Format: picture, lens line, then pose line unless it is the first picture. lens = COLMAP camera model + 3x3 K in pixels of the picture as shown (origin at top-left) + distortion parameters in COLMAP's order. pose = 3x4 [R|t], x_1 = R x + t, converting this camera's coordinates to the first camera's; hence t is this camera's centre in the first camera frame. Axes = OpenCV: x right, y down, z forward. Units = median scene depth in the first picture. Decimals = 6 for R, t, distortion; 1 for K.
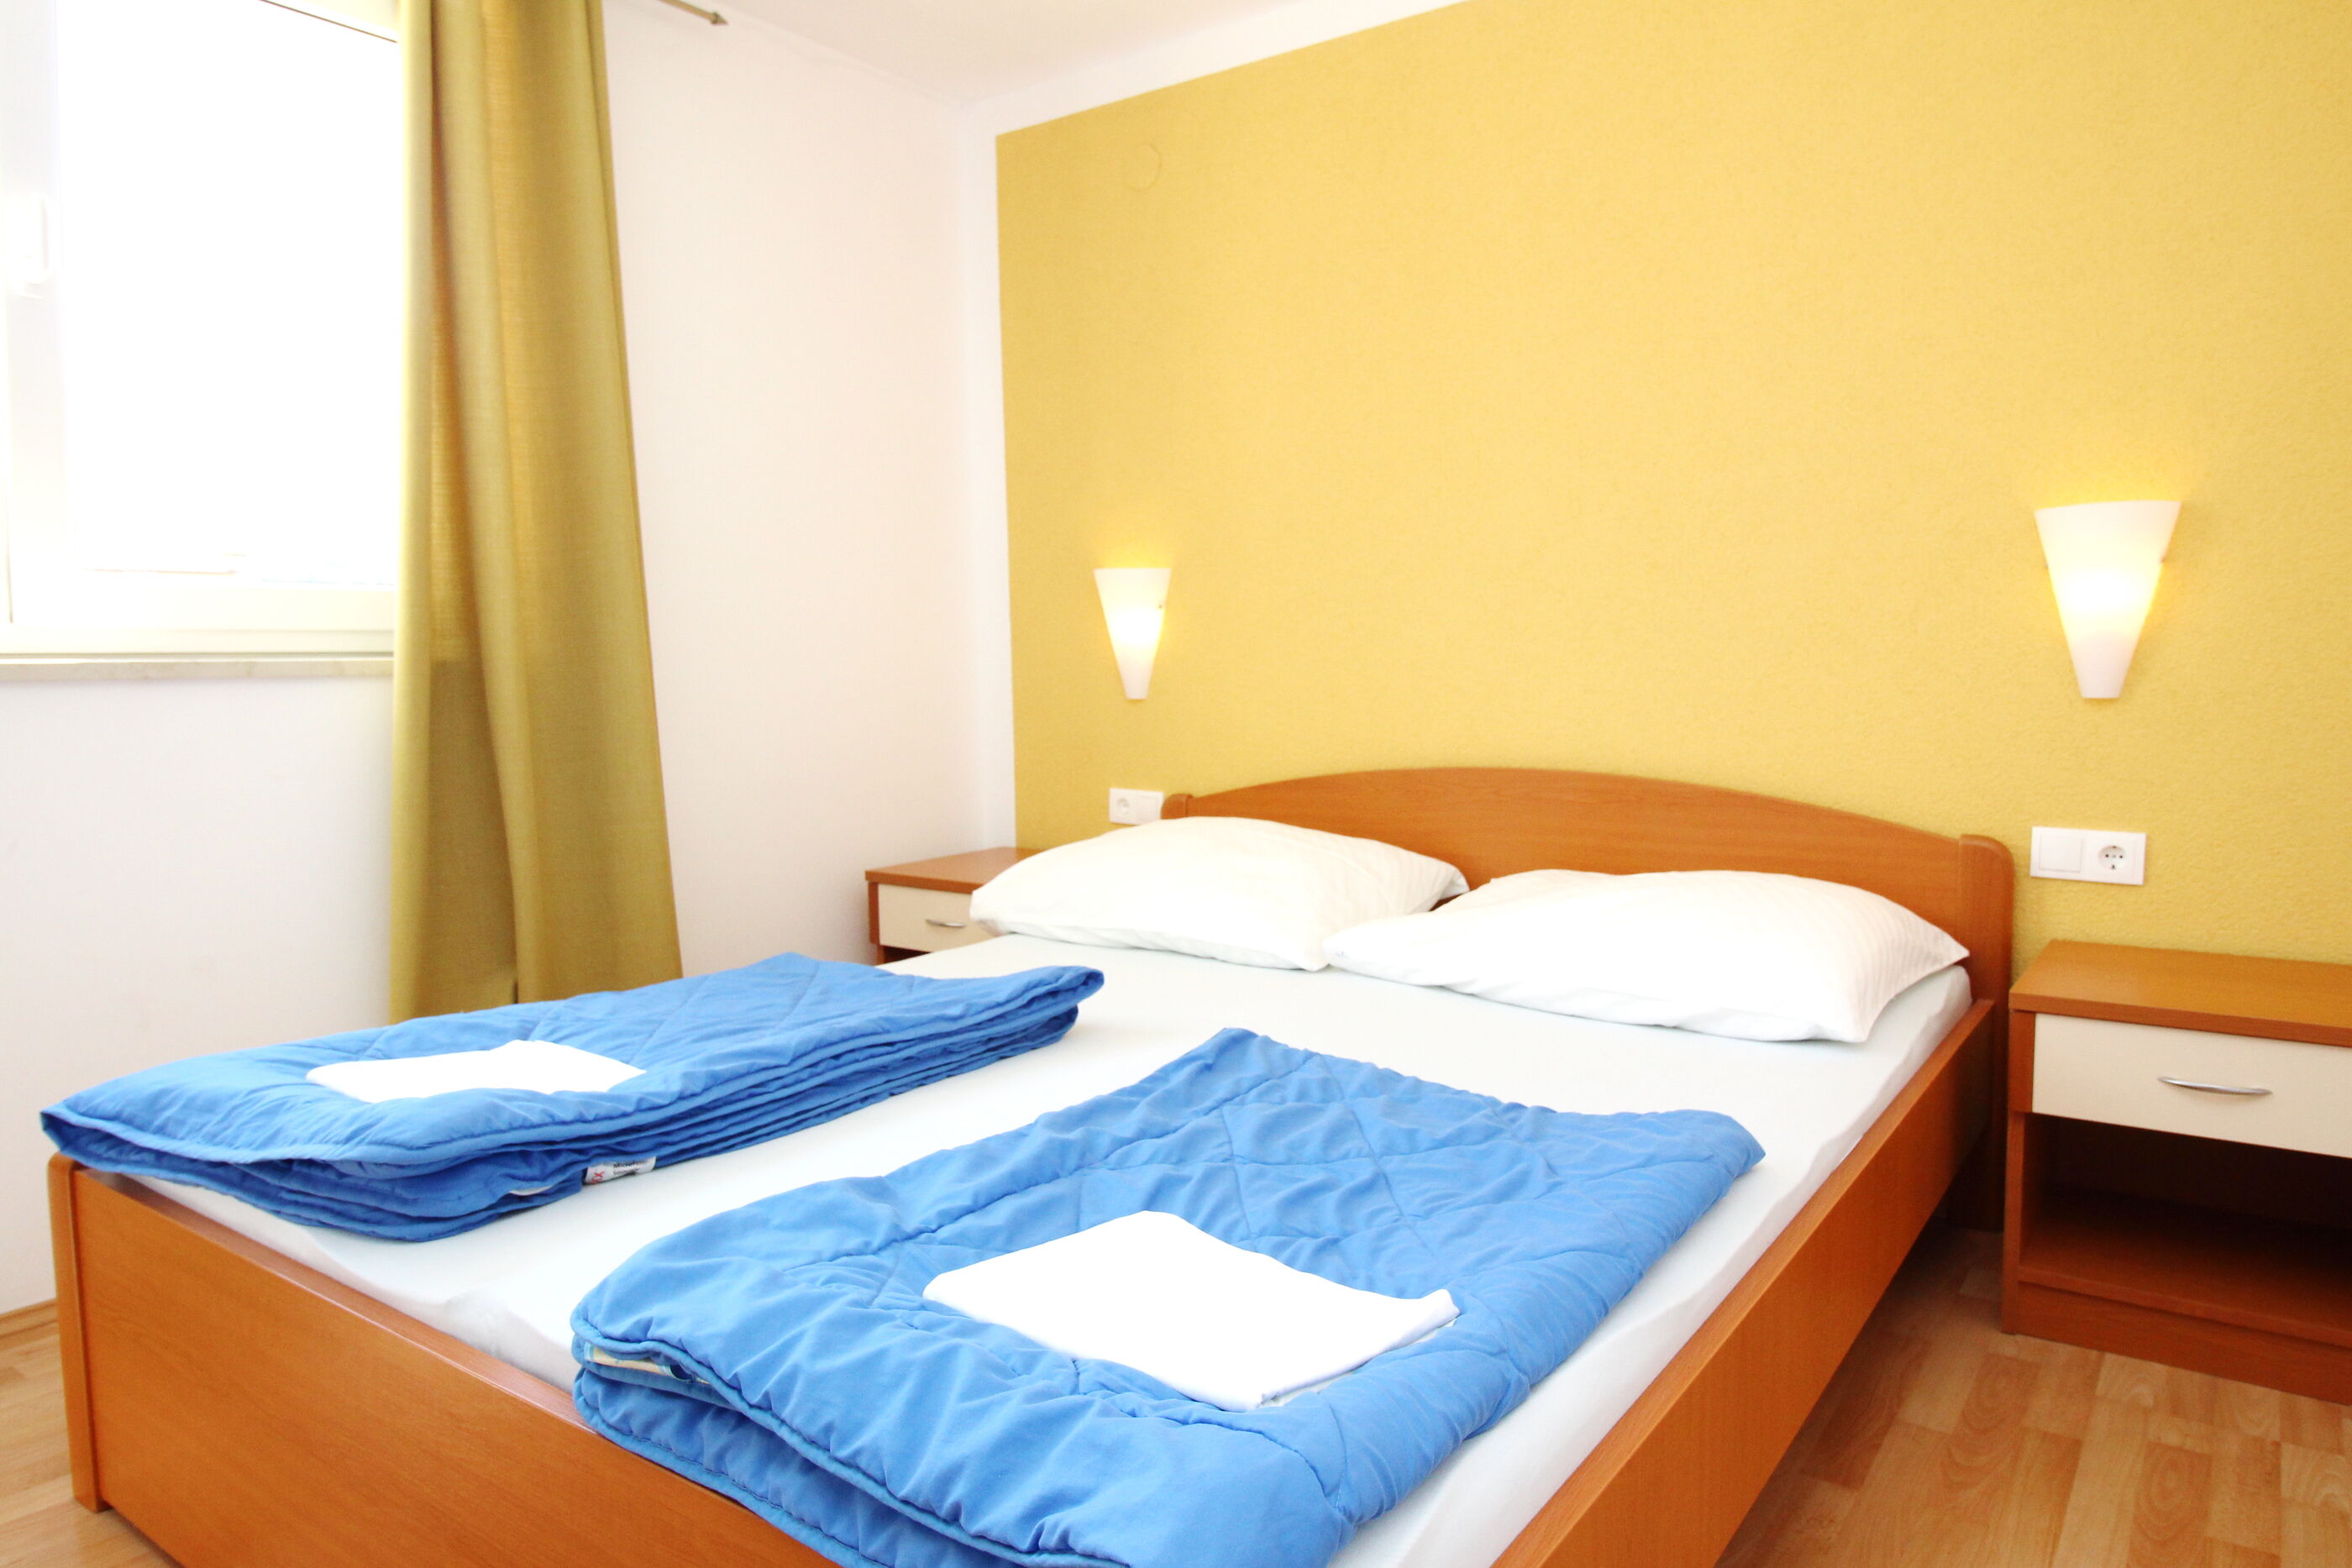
lens RADIAL K [[1486.1, 0, 1233.2], [0, 1486.1, 804.1], [0, 0, 1]] dist [0.040913, -0.001918]
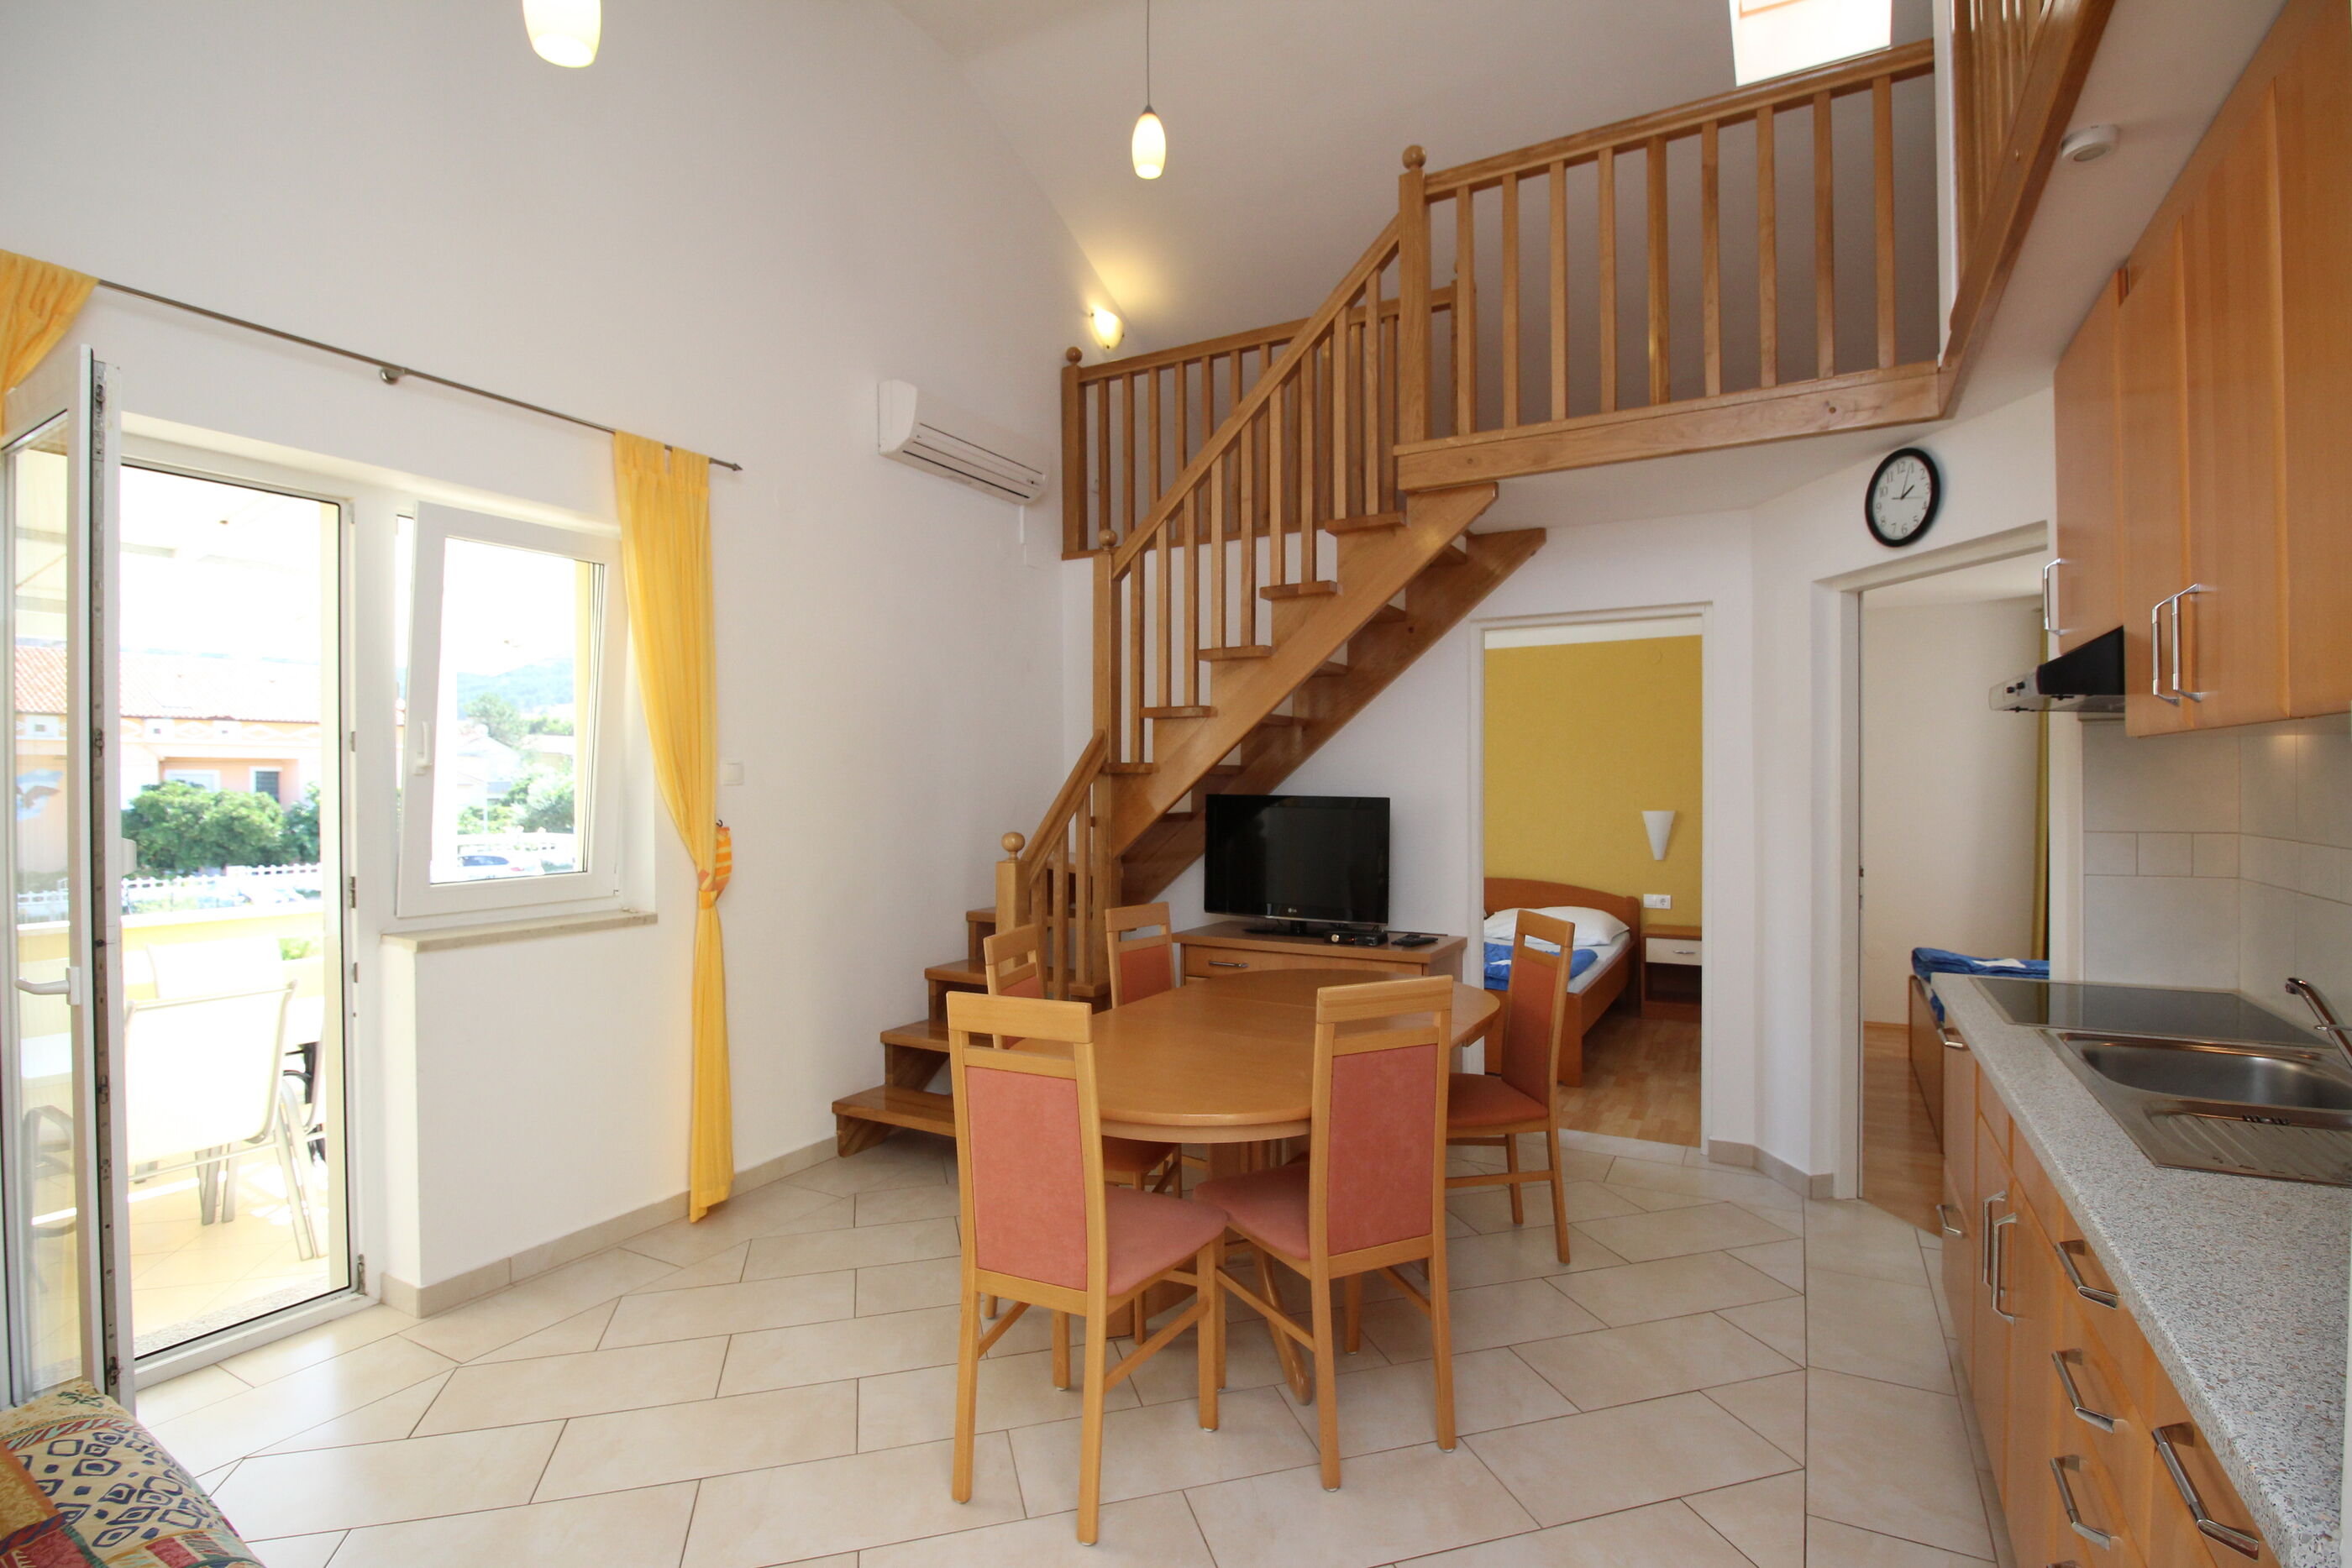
lens RADIAL K [[1095.2, 0, 1234.3], [0, 1095.2, 801.1], [0, 0, 1]] dist [0.000121, -0.011134]
pose [[0.990377, 0.008928, 0.138106, -0.909291], [0.003818, 0.995774, -0.091754, 0.031712], [-0.138342, 0.091399, 0.986158, -1.664244]]
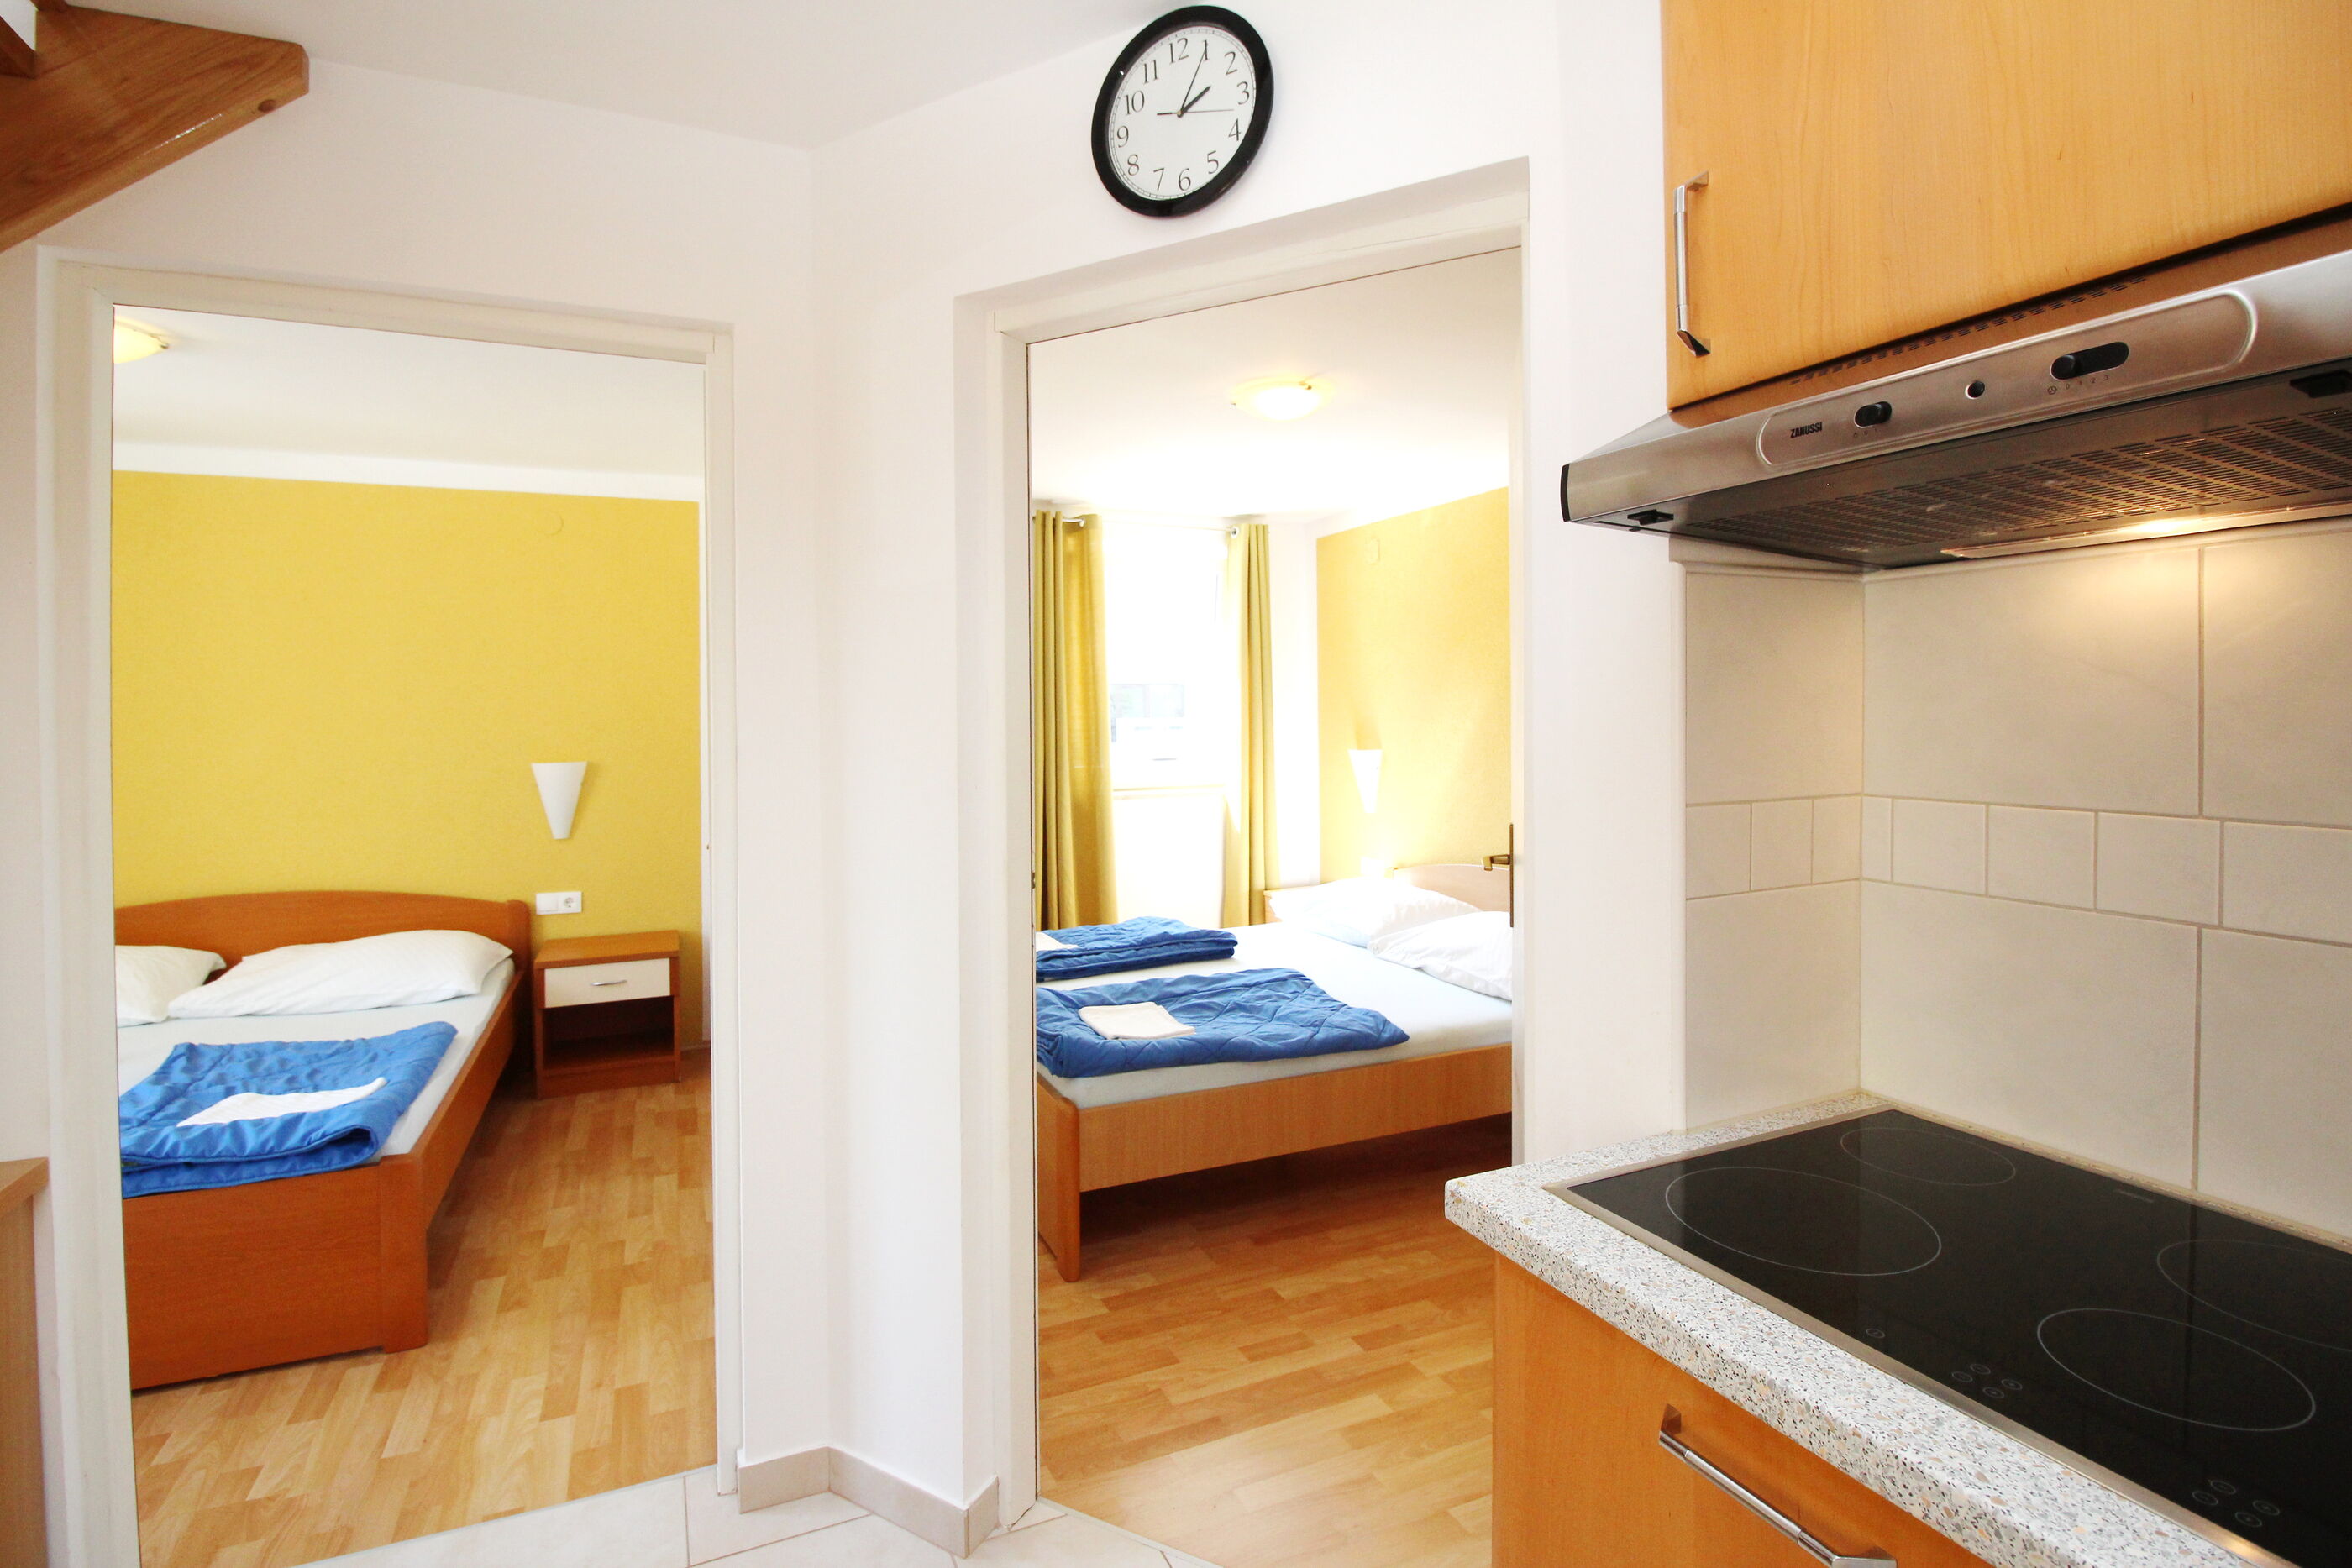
lens RADIAL K [[1095.2, 0, 1179.6], [0, 1095.2, 715.0], [0, 0, 1]] dist [0.000121, -0.011134]
pose [[0.497533, 0.009588, 0.867392, -0.489752], [0.094294, 0.993416, -0.065068, -0.060431], [-0.862305, 0.114163, 0.493353, -0.804357]]
